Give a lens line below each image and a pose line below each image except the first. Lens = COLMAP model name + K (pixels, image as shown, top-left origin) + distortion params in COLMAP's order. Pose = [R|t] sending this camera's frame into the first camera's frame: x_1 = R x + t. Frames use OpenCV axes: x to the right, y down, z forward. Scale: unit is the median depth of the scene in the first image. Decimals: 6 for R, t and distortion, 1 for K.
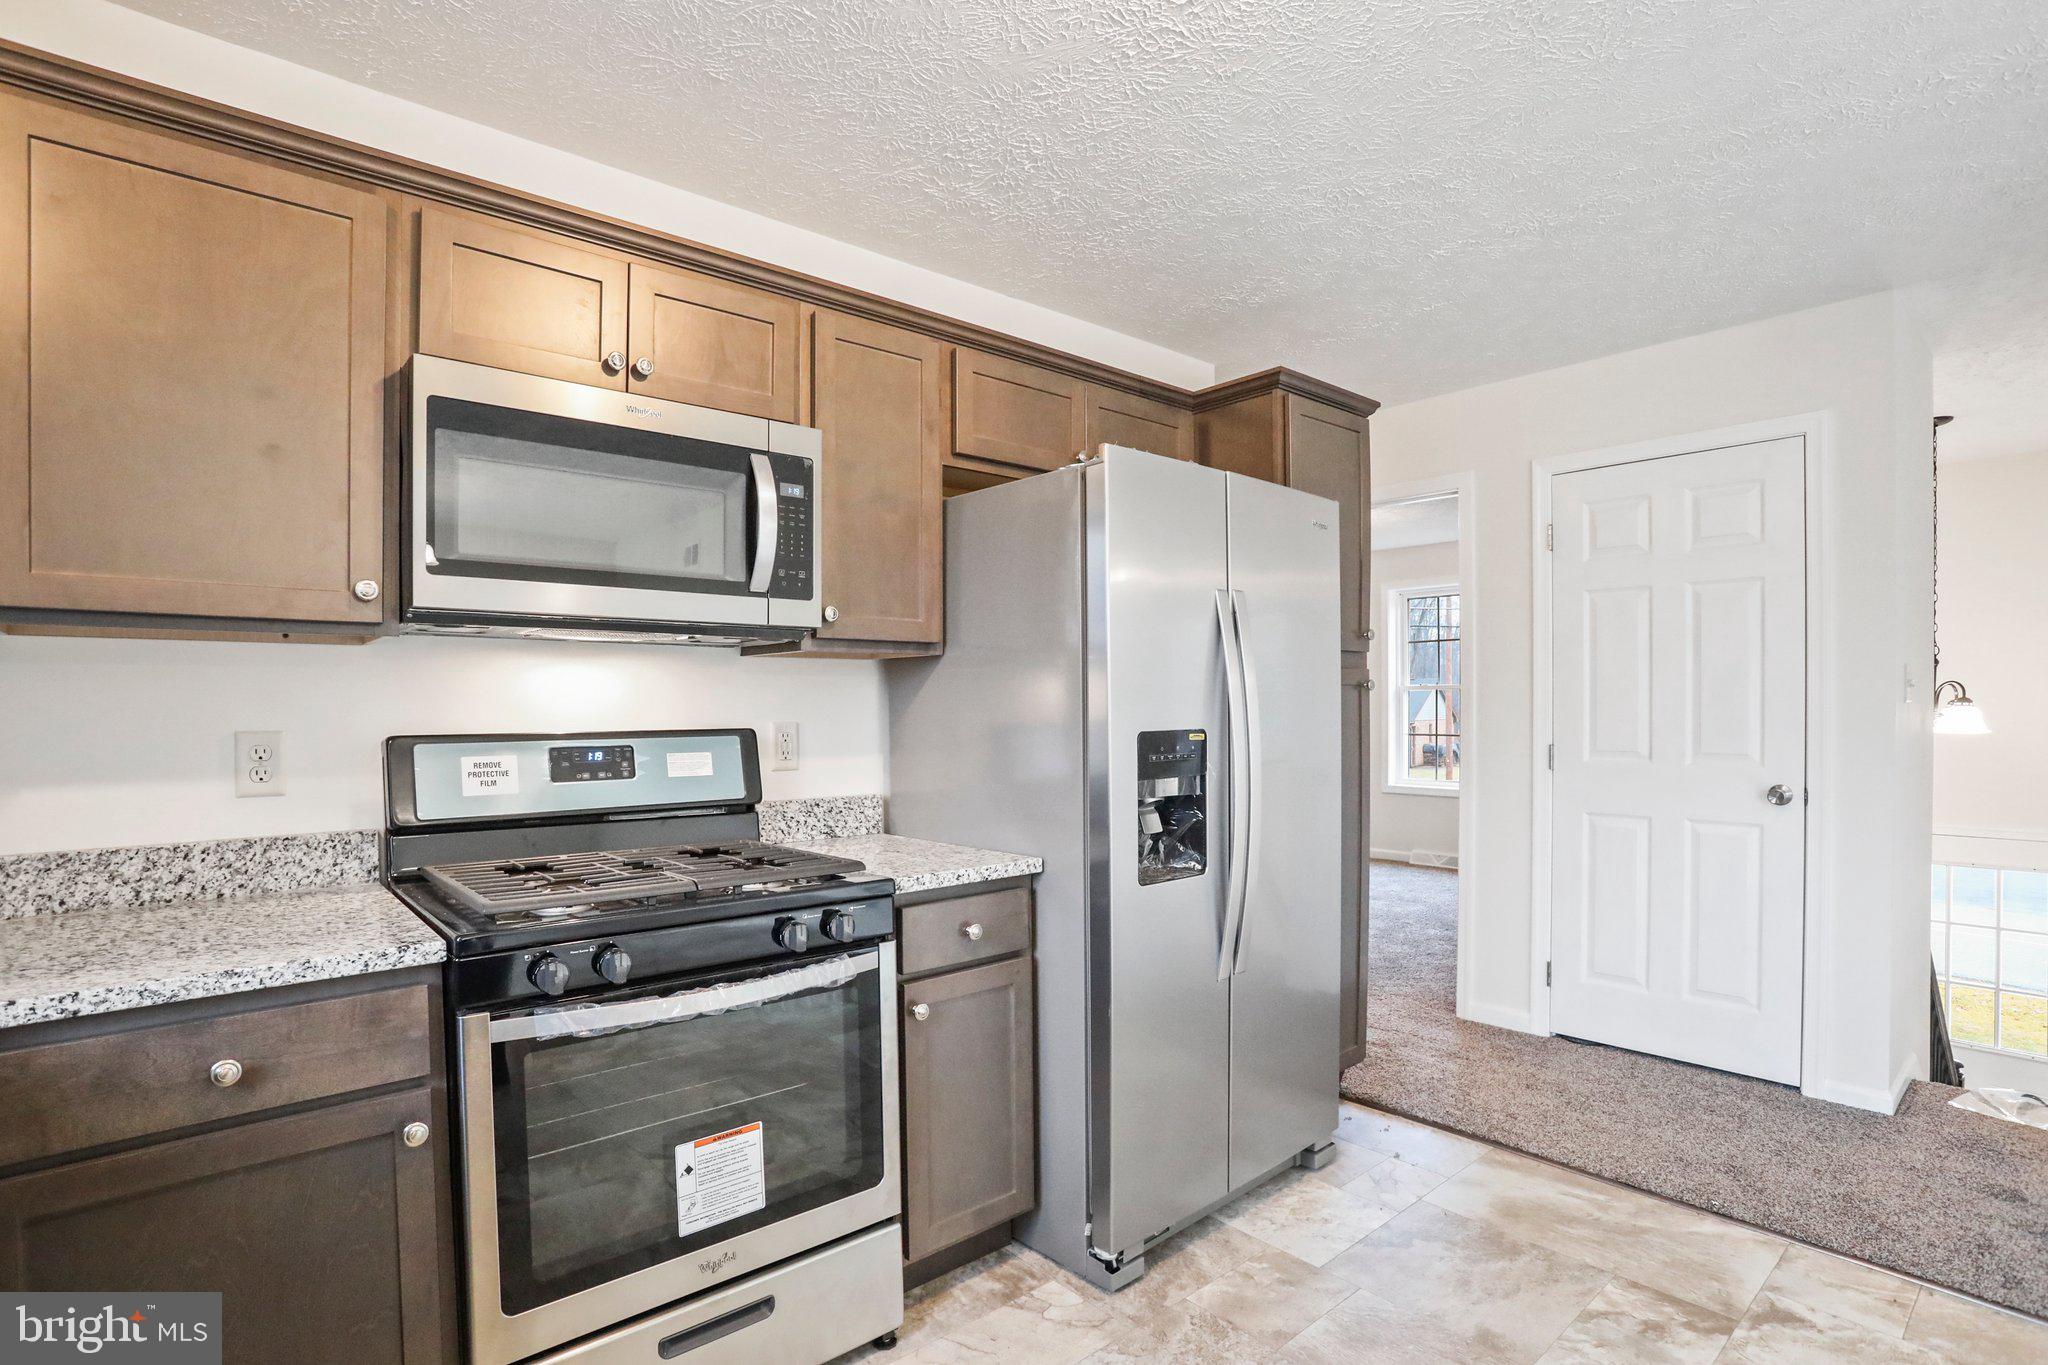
lens RADIAL K [[1006.8, 0, 1064.4], [0, 1006.8, 724.2], [0, 0, 1]] dist [-0.051638, 0.016048]
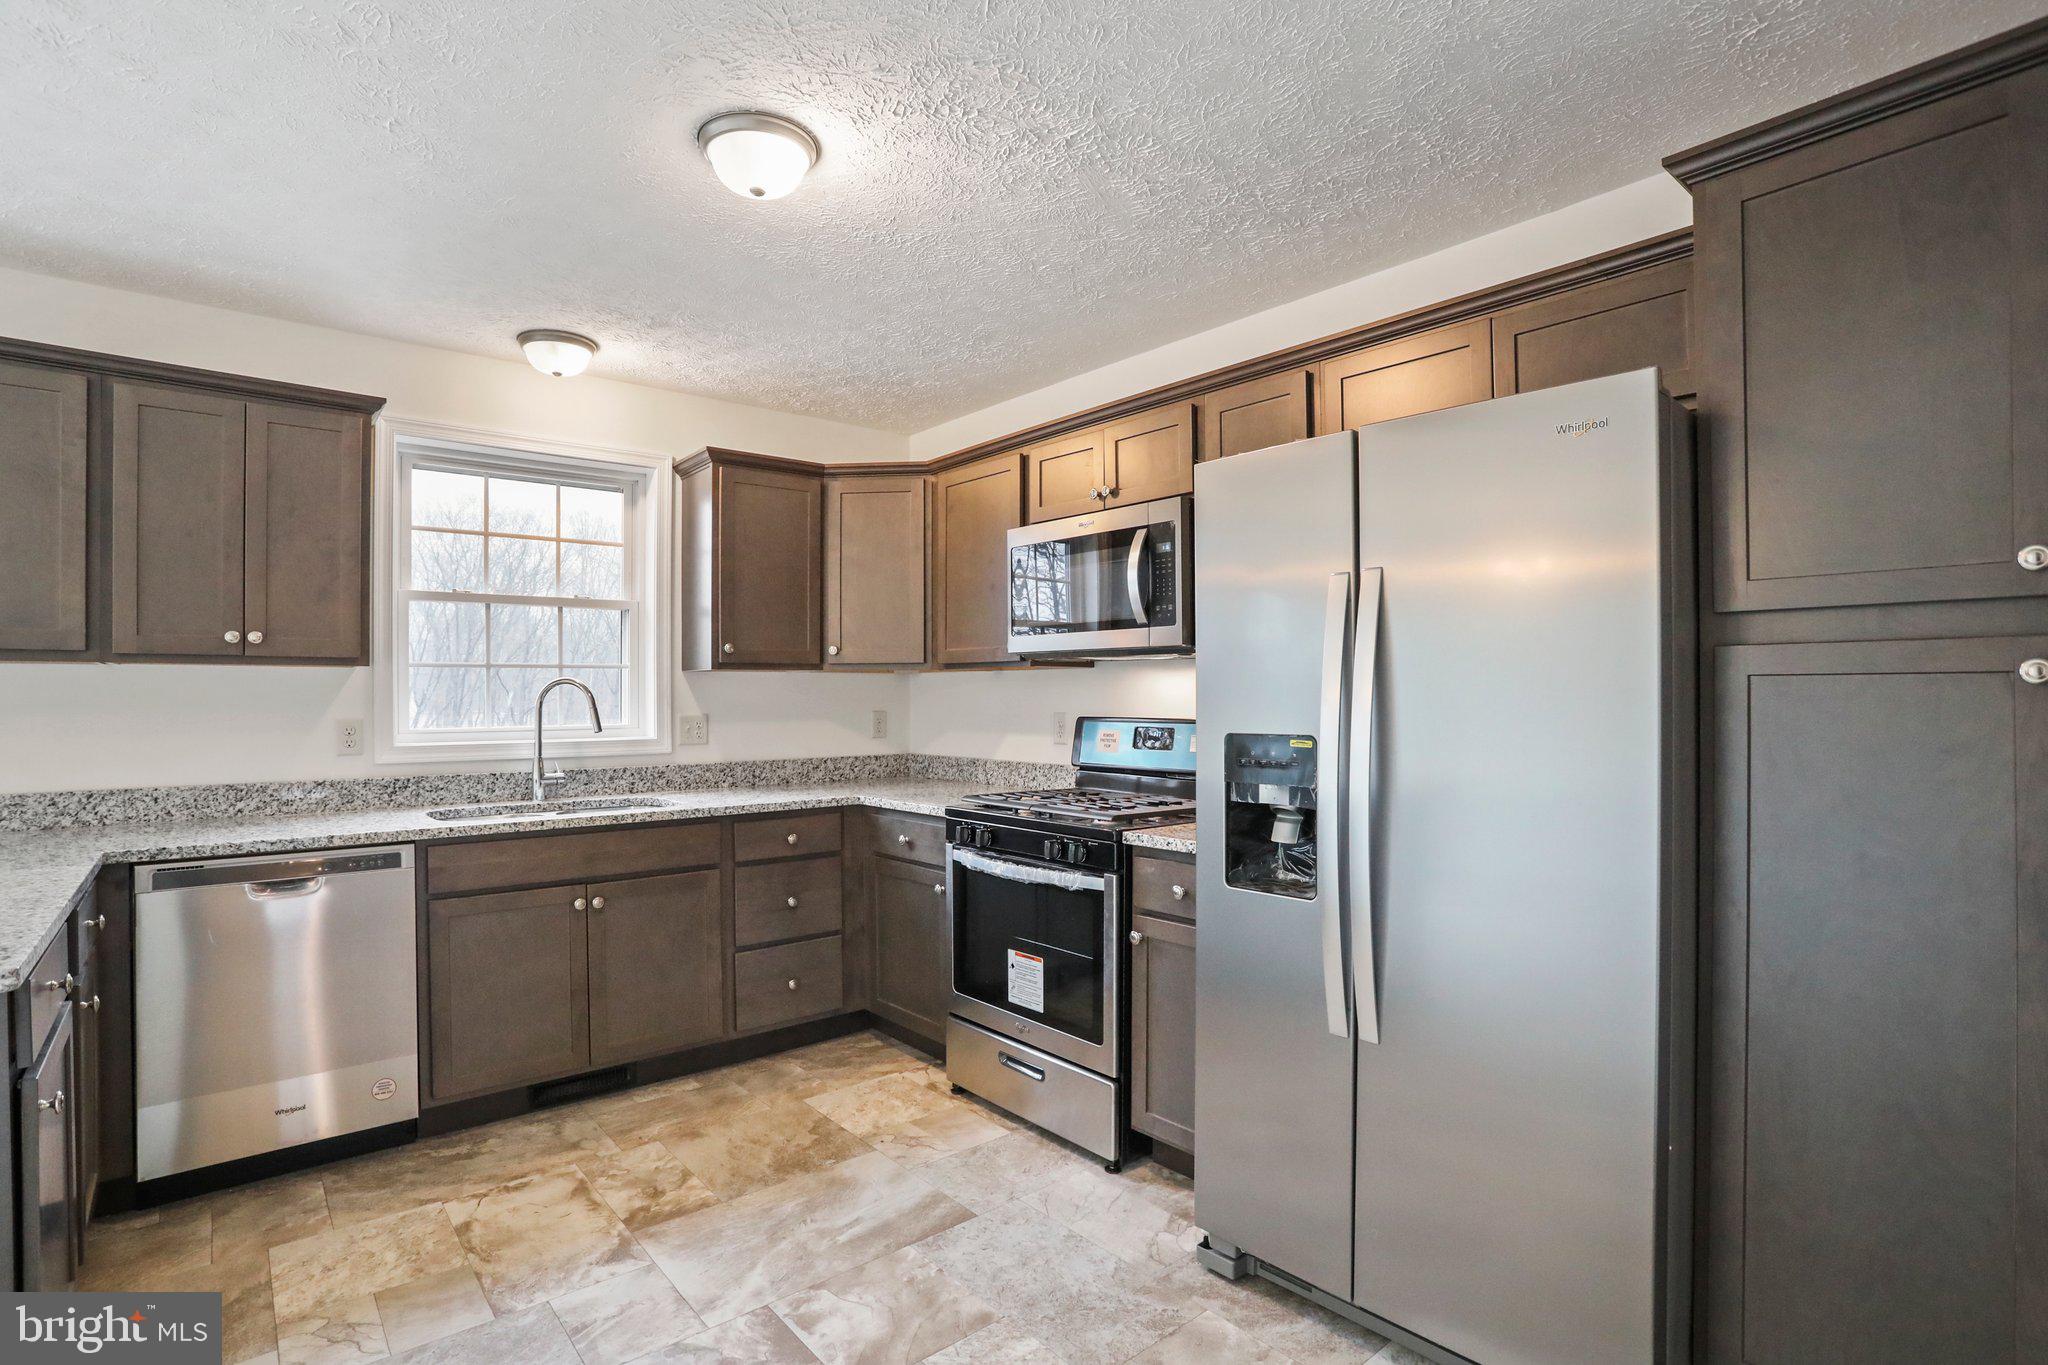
lens RADIAL K [[1006.8, 0, 1023.5], [0, 1006.8, 688.1], [0, 0, 1]] dist [-0.051638, 0.016048]
pose [[-0.048380, -0.001712, -0.998828, 1.131011], [-0.015883, 0.999873, -0.000944, -0.034519], [0.998703, 0.015819, -0.048401, 0.922710]]
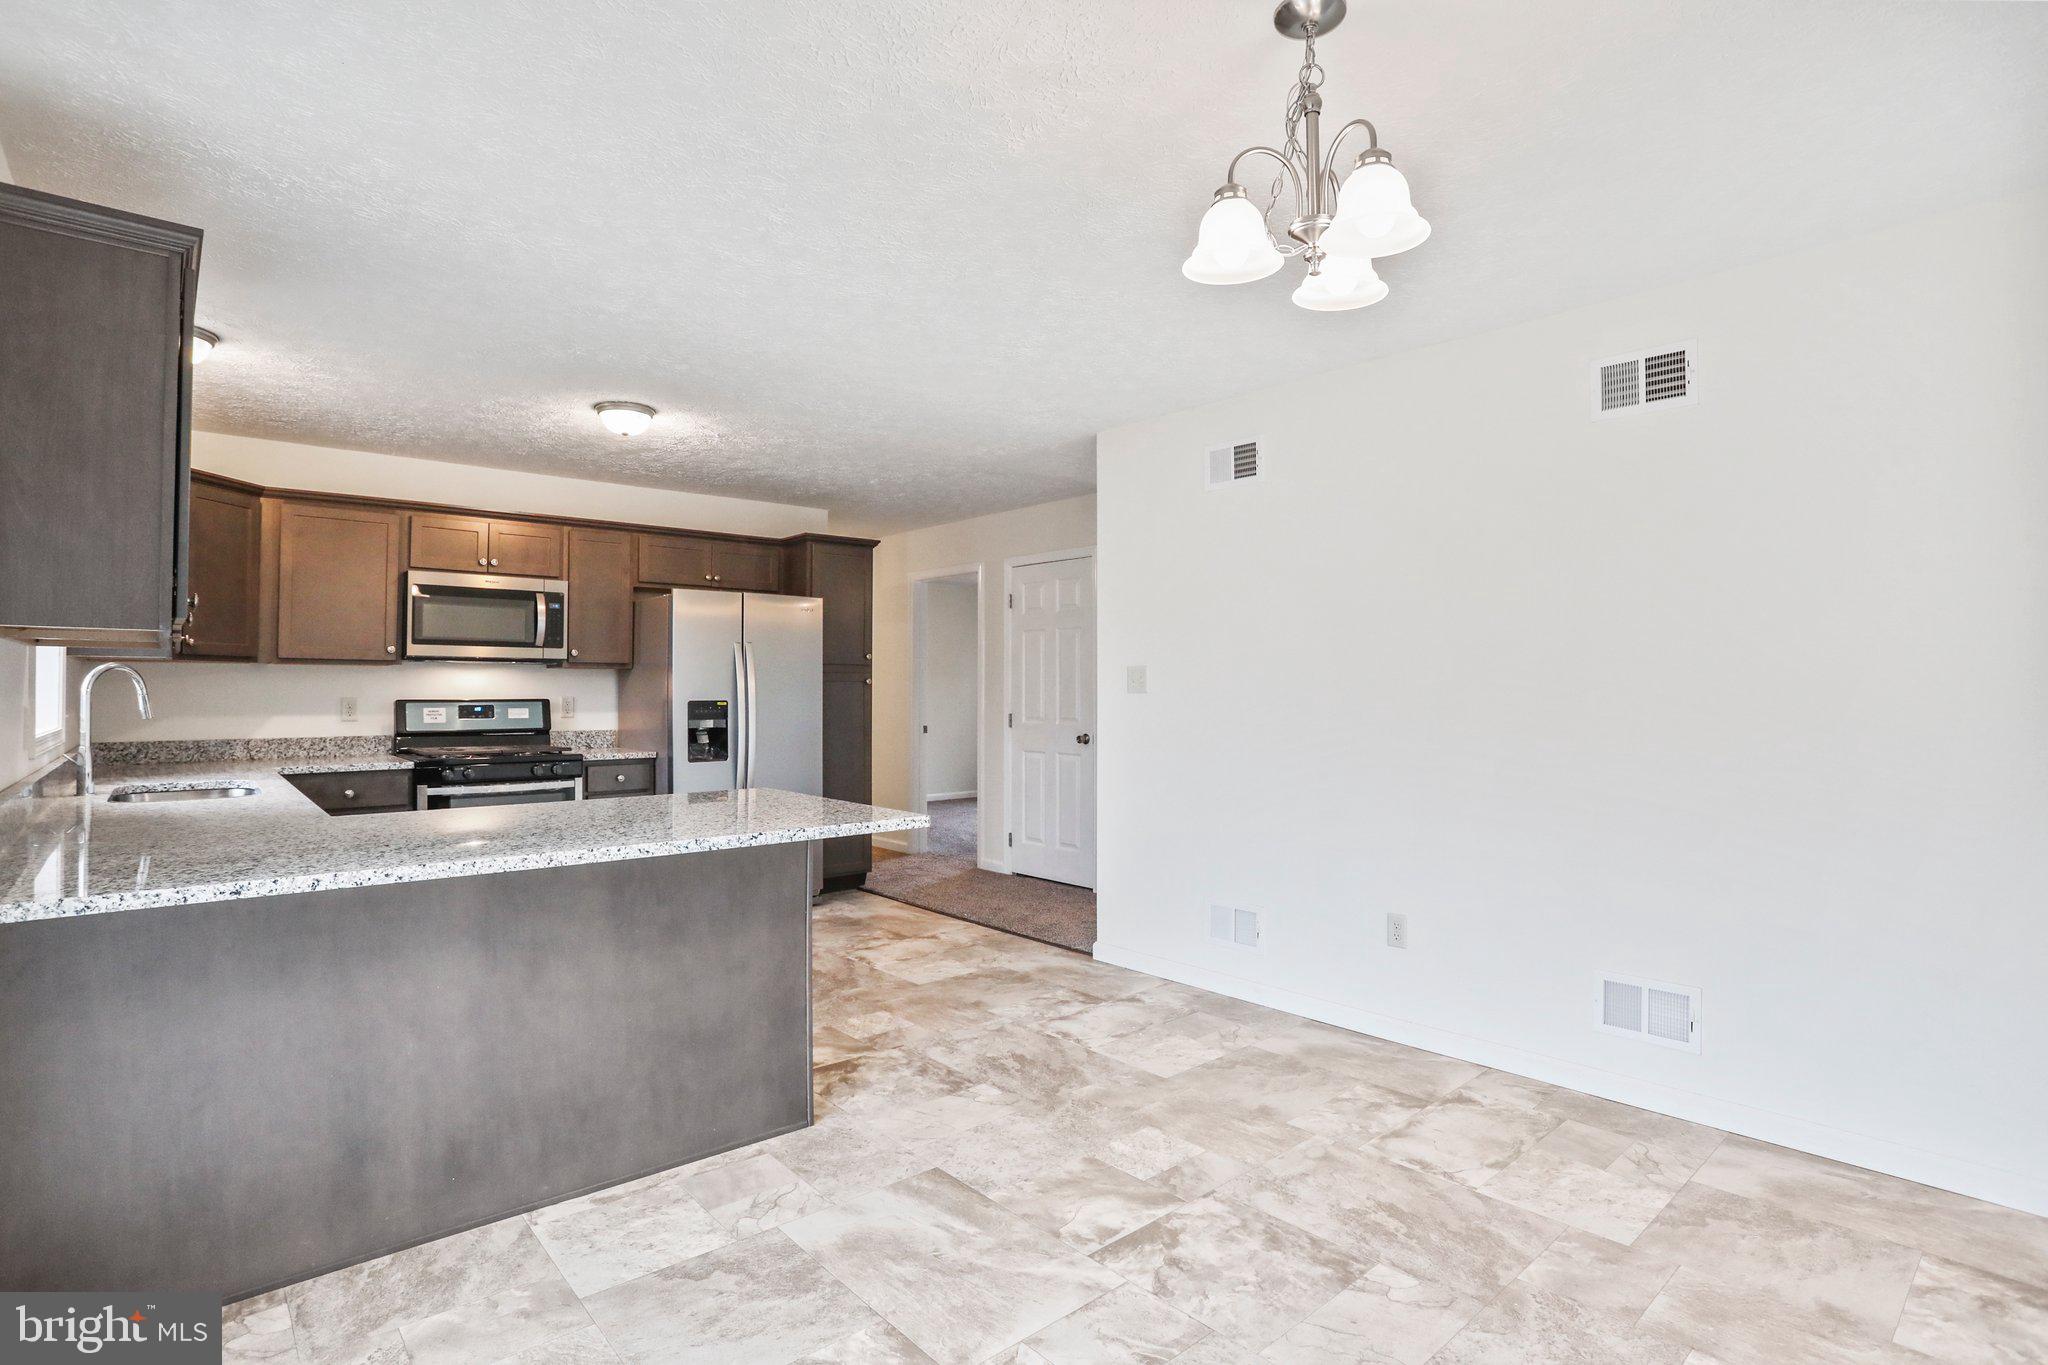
lens RADIAL K [[1006.8, 0, 1024.1], [0, 1006.8, 680.6], [0, 0, 1]] dist [-0.051638, 0.016048]
pose [[0.999742, 0.006362, -0.021806, 0.992659], [-0.006973, 0.999581, -0.028100, 0.022419], [0.021618, 0.028245, 0.999367, -1.519241]]
